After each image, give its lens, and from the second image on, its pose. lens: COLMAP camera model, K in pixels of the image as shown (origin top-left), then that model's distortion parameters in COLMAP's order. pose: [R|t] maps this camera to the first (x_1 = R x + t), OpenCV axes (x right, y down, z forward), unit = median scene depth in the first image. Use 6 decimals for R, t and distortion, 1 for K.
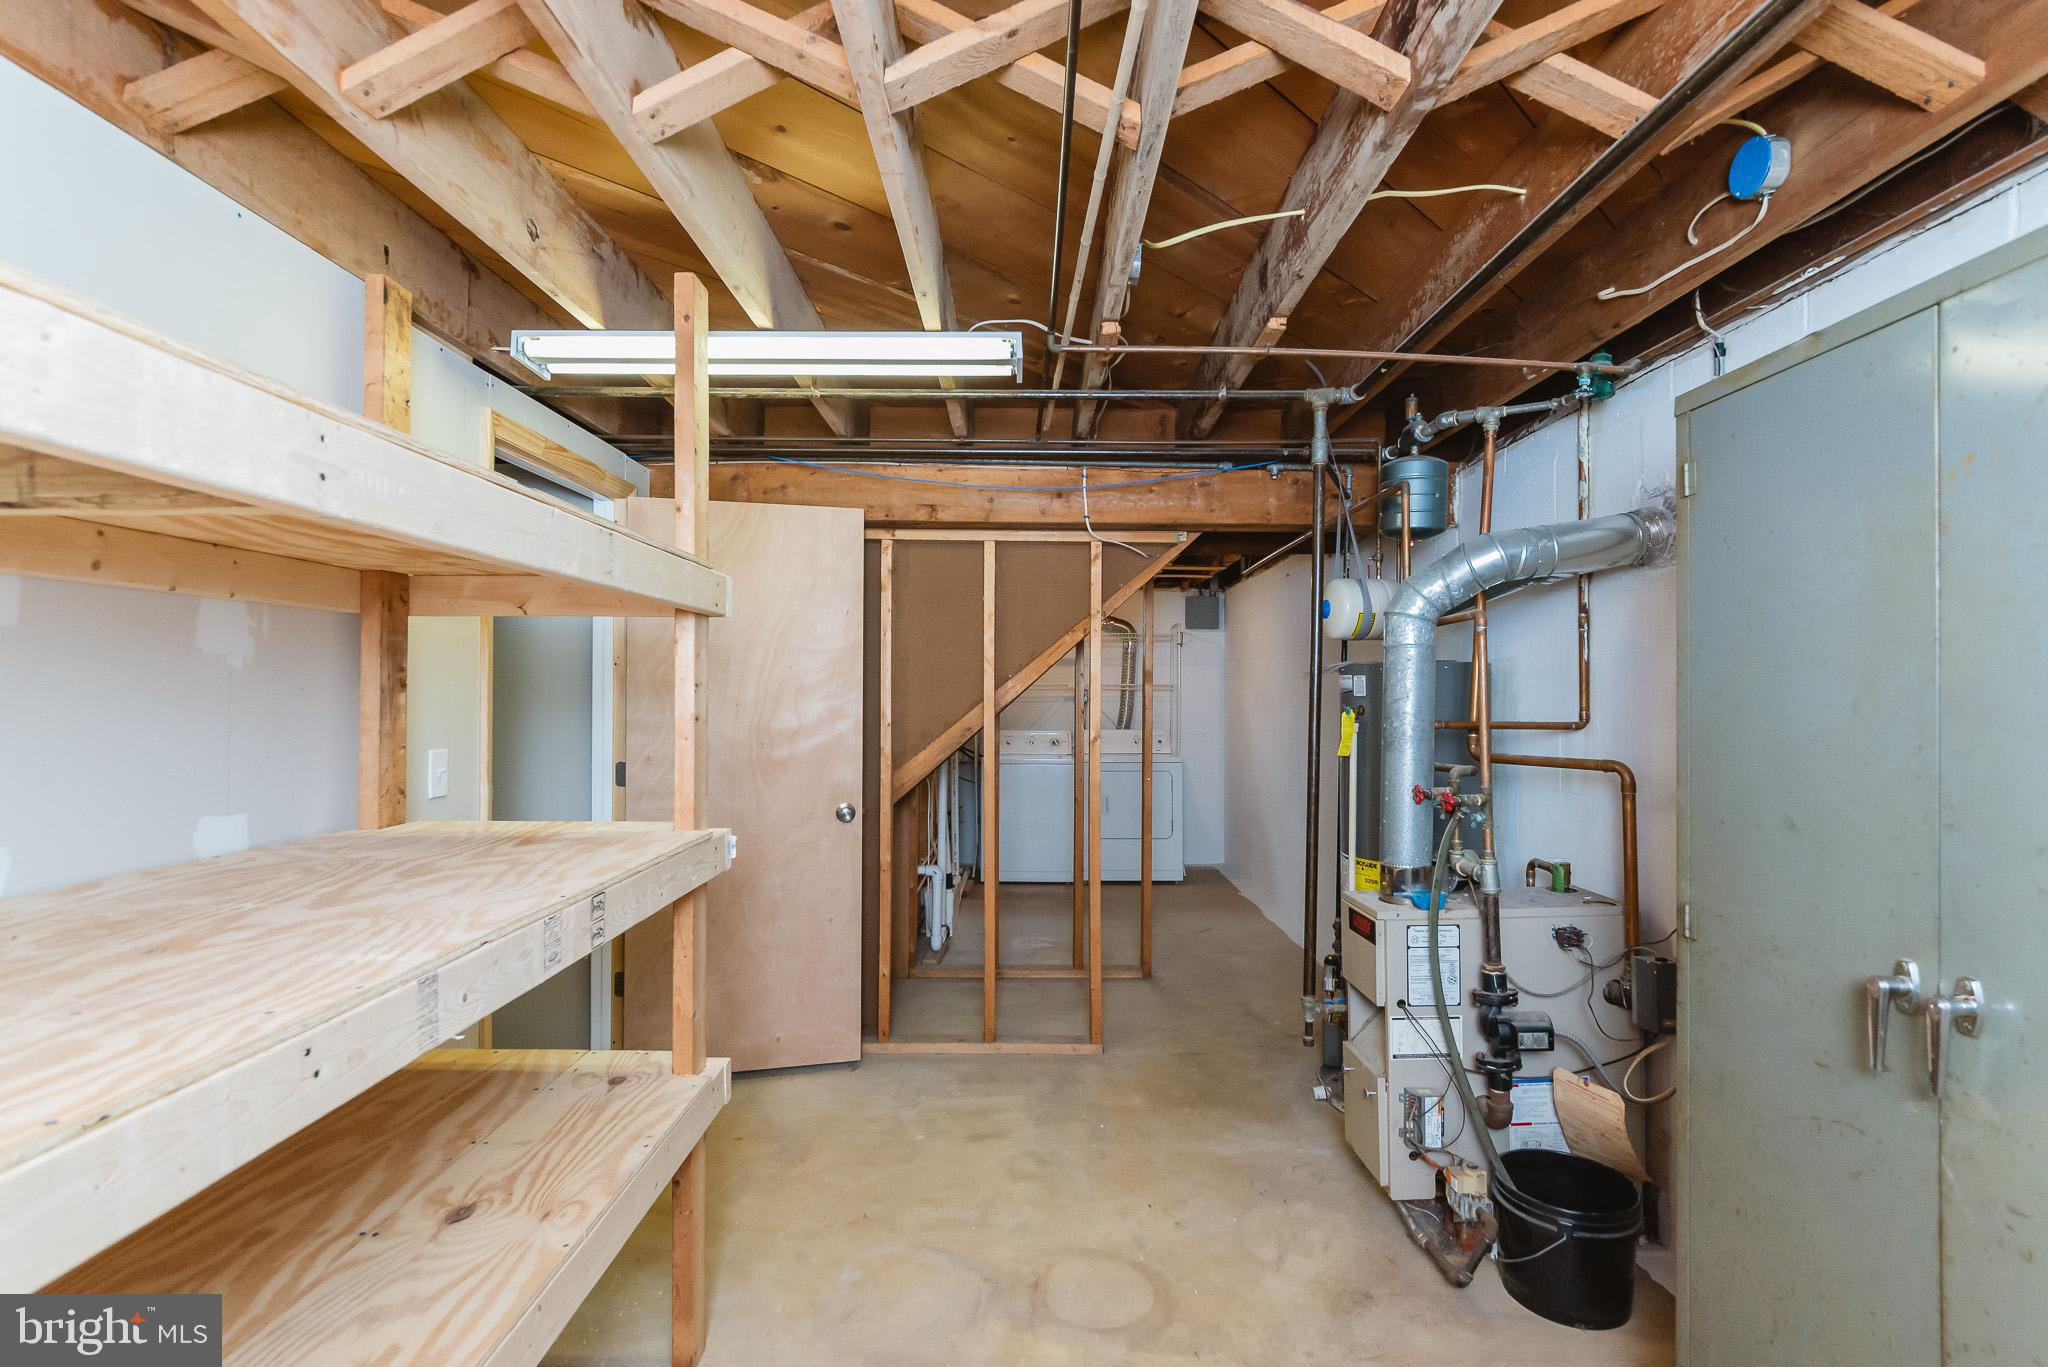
lens RADIAL K [[1016.8, 0, 1024.0], [0, 1016.8, 683.5], [0, 0, 1]] dist [-0.002259, -0.000481]
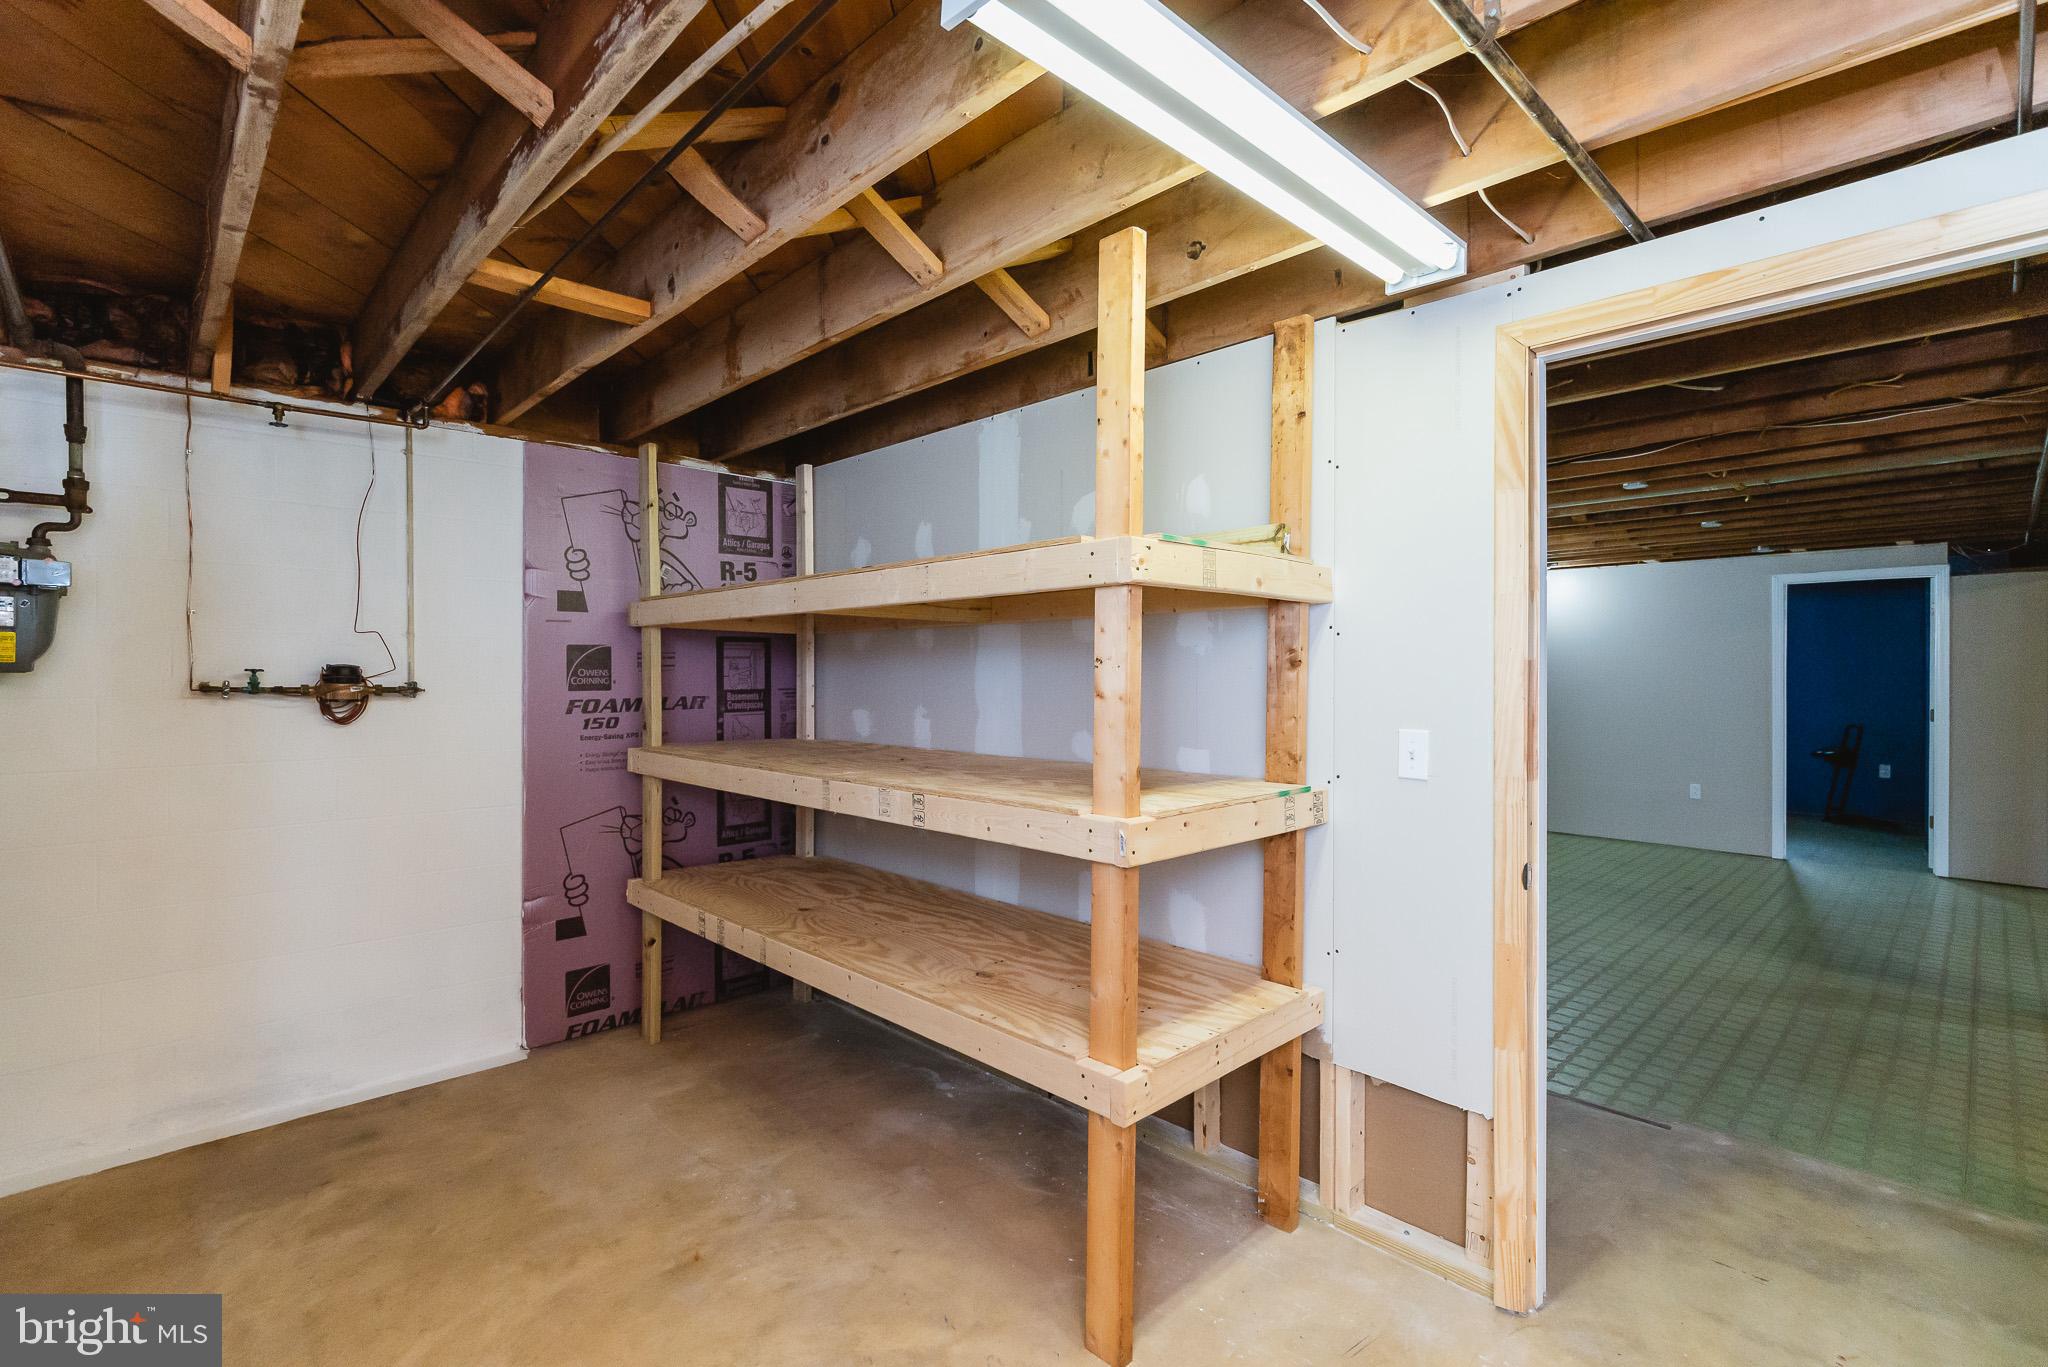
lens RADIAL K [[1016.8, 0, 1024.0], [0, 1016.8, 683.5], [0, 0, 1]] dist [-0.002259, -0.000481]
pose [[-0.753377, 0.005143, -0.657569, 0.411312], [0.006850, 0.999977, -0.000027, 0.023898], [0.657554, -0.004525, -0.753394, 1.840930]]
